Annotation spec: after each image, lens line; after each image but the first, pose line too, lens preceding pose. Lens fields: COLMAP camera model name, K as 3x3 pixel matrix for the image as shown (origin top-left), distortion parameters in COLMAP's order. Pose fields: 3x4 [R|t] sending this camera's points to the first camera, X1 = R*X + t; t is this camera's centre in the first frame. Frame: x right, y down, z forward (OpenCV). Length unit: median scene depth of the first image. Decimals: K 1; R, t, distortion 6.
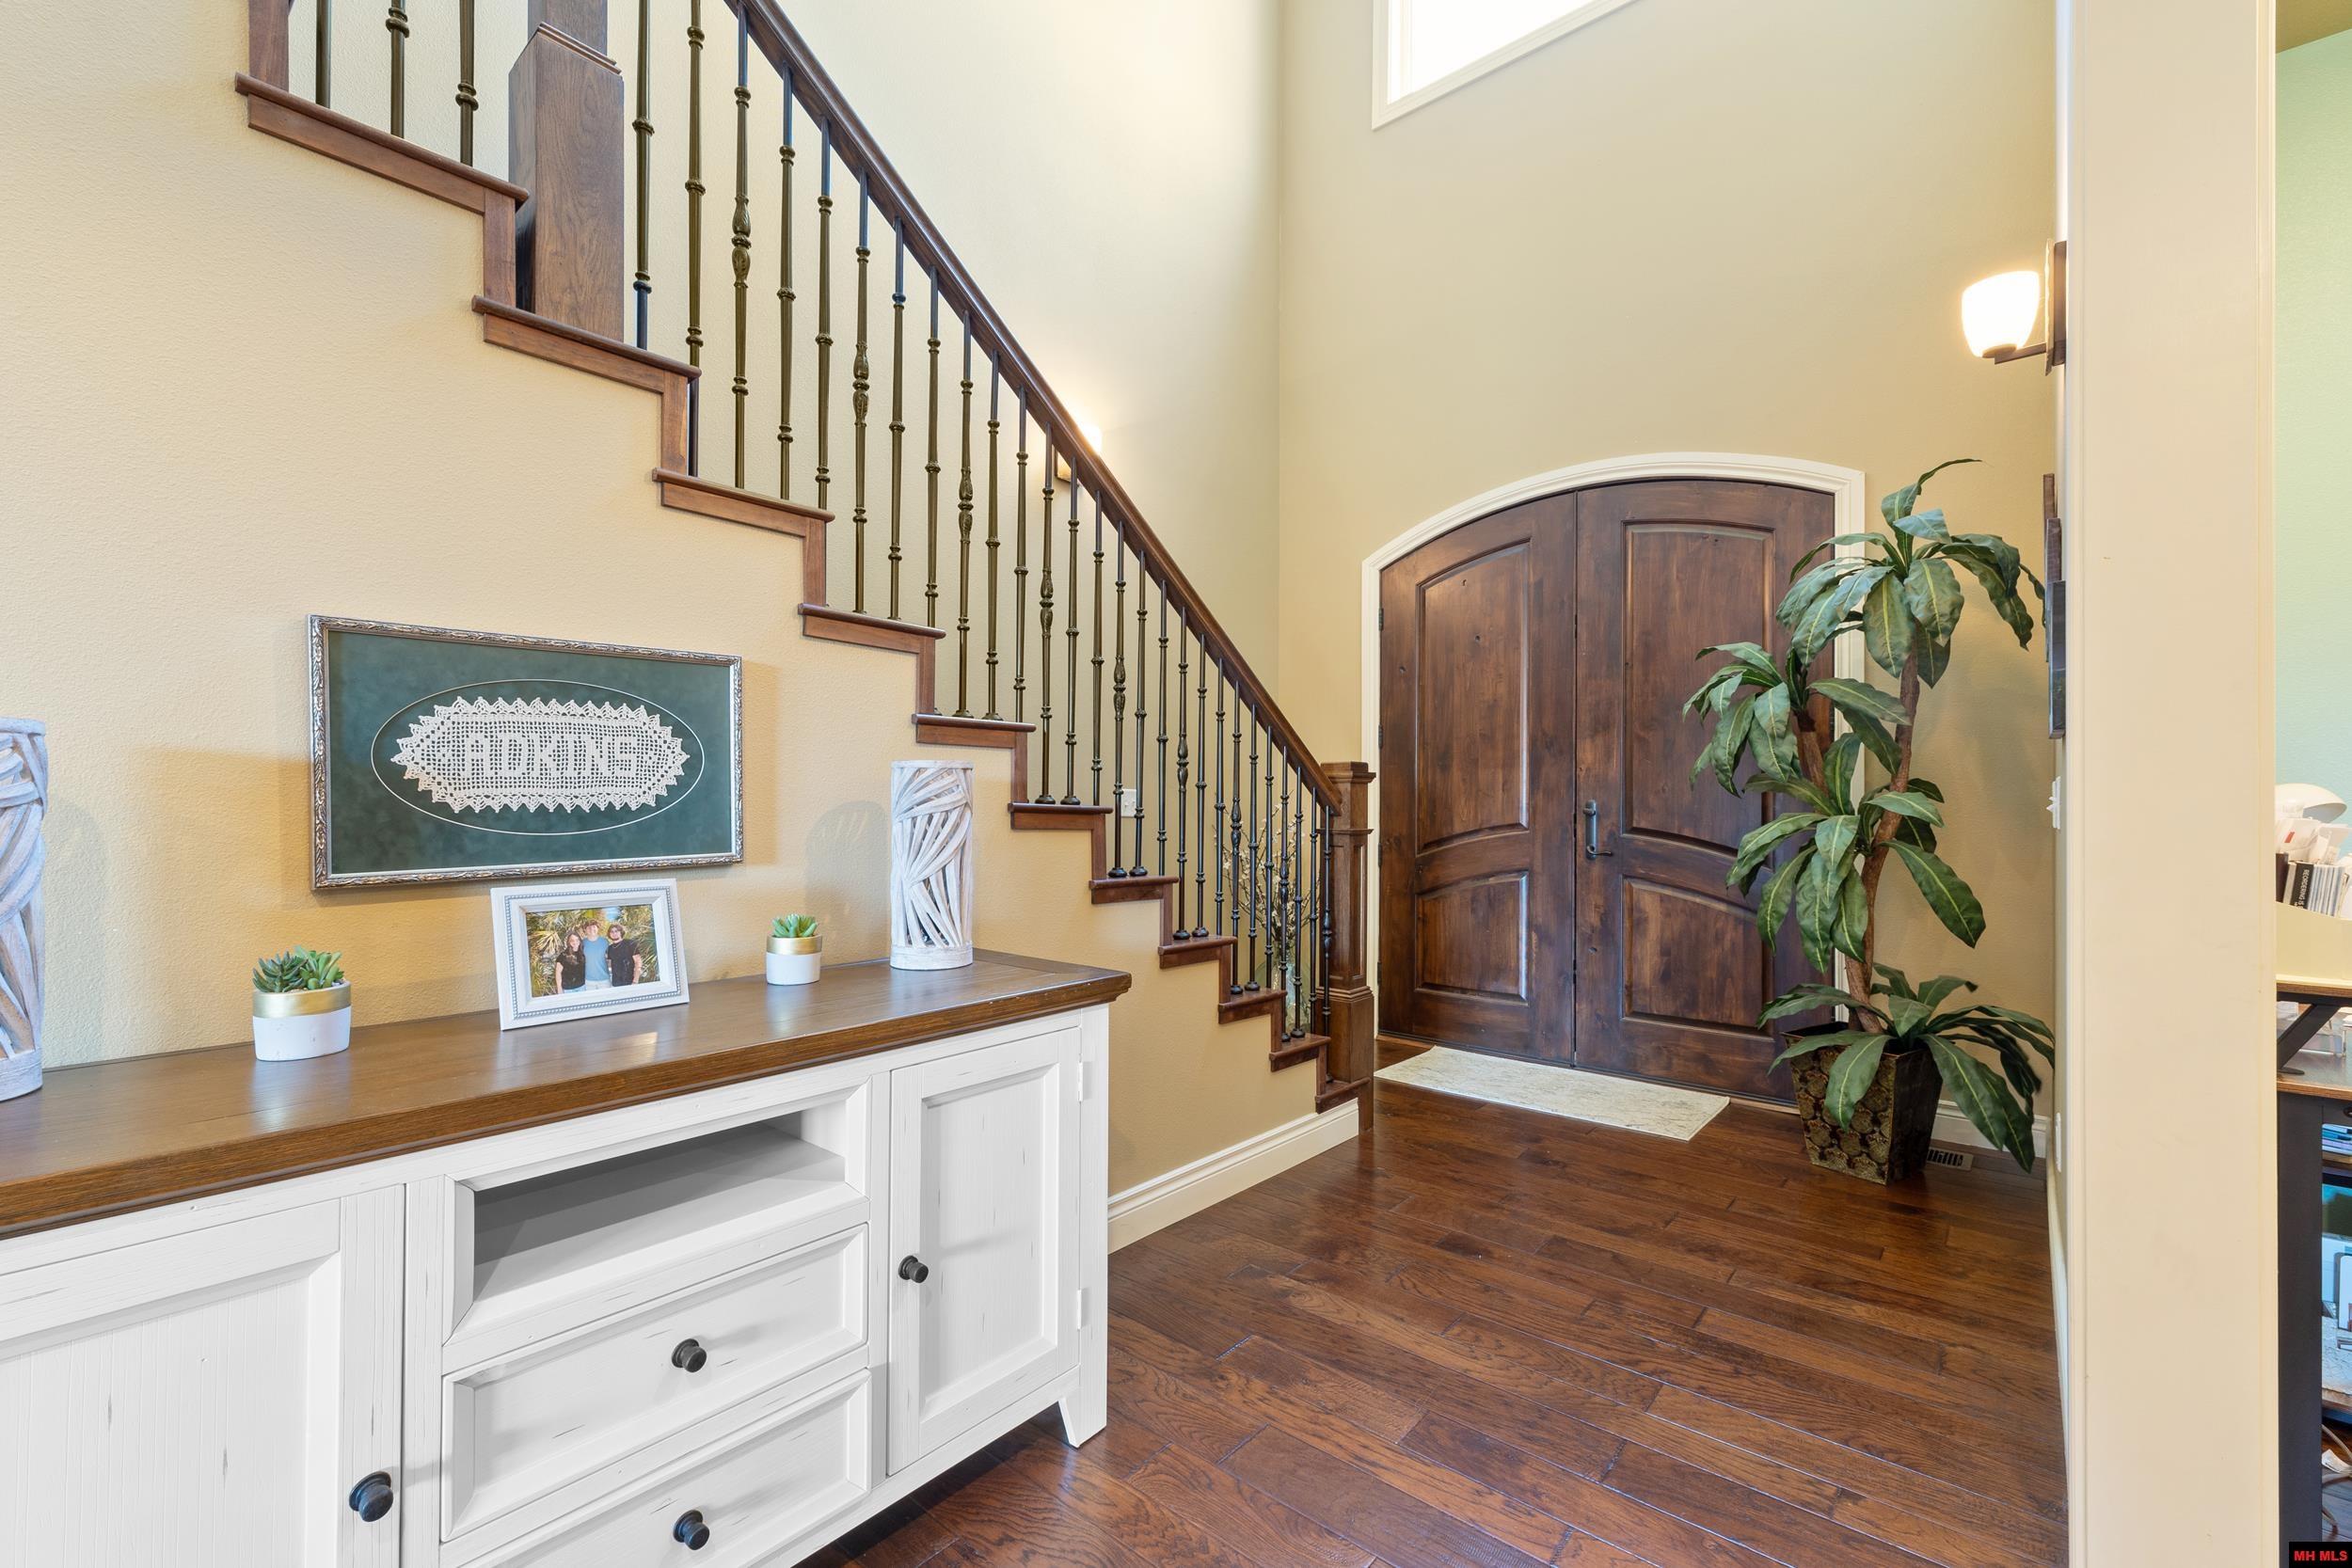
lens RADIAL K [[989.2, 0, 1176.0], [0, 989.2, 784.0], [0, 0, 1]] dist [0.001110, 0.000377]
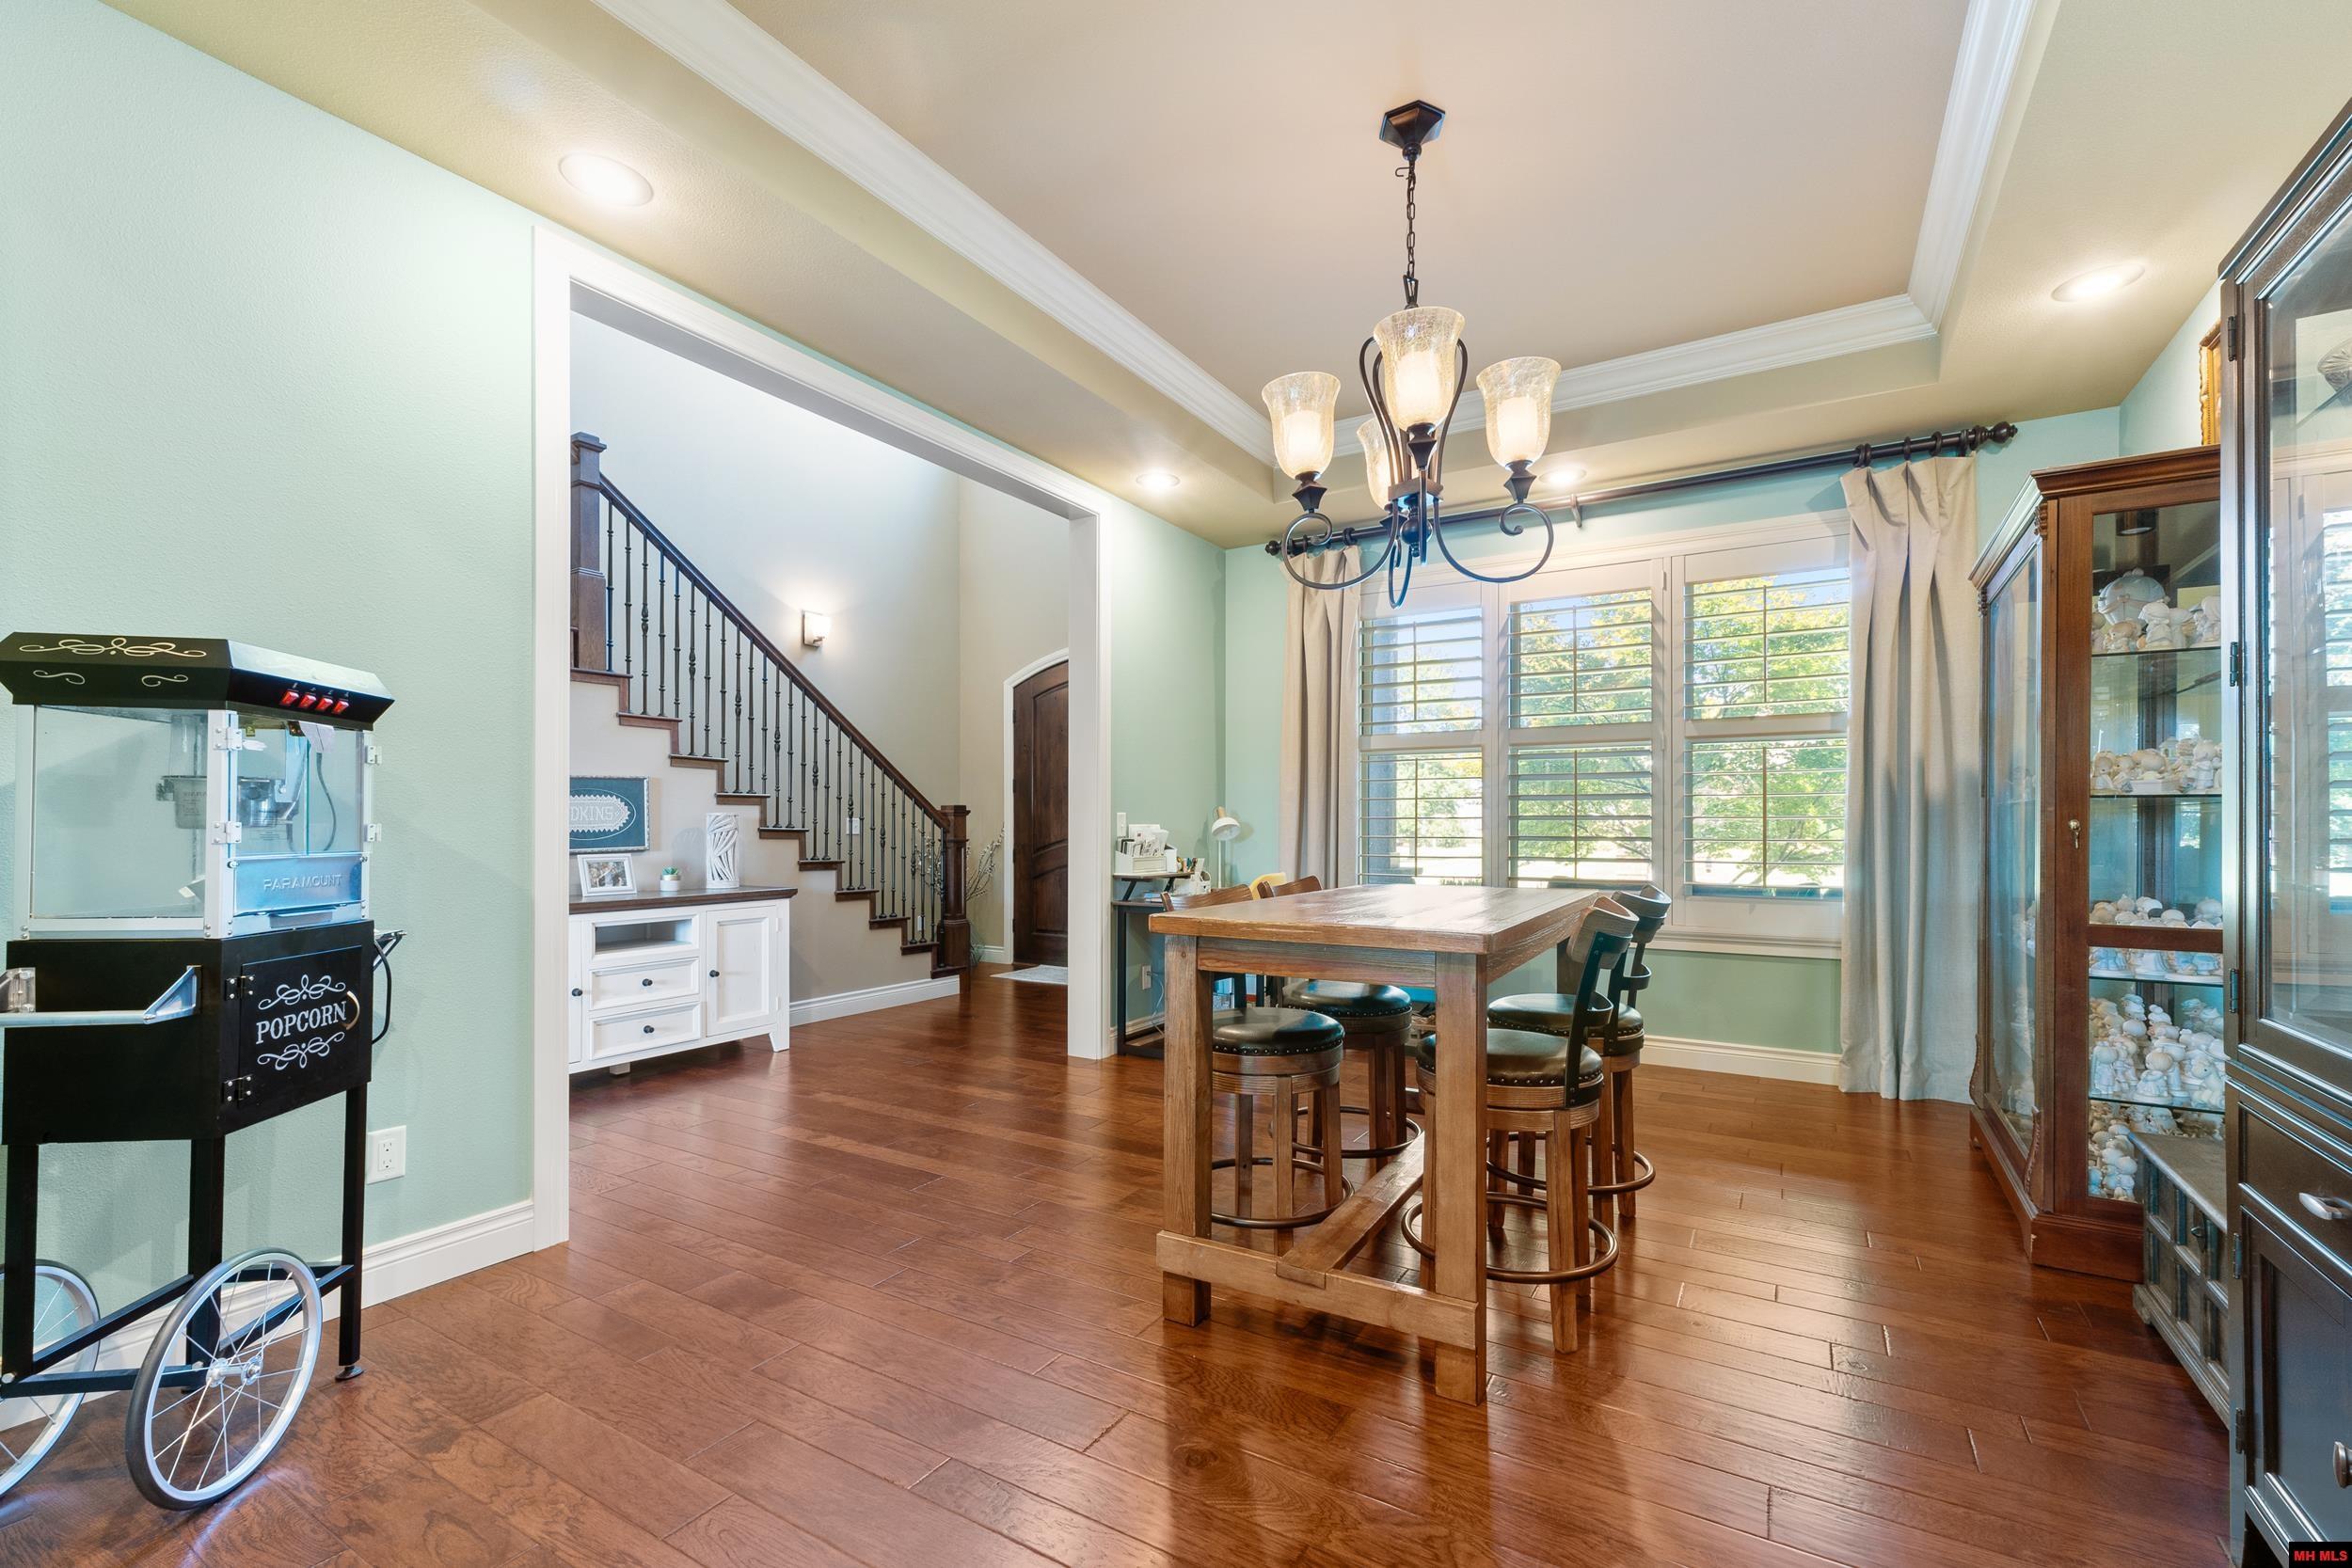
lens RADIAL K [[1000.1, 0, 1185.2], [0, 1000.1, 814.5], [0, 0, 1]] dist [0.001743, 0.000130]
pose [[0.986783, -0.003978, 0.161996, 0.526346], [0.001860, 0.999911, 0.013220, -0.049519], [-0.162034, -0.012744, 0.986703, -1.791933]]
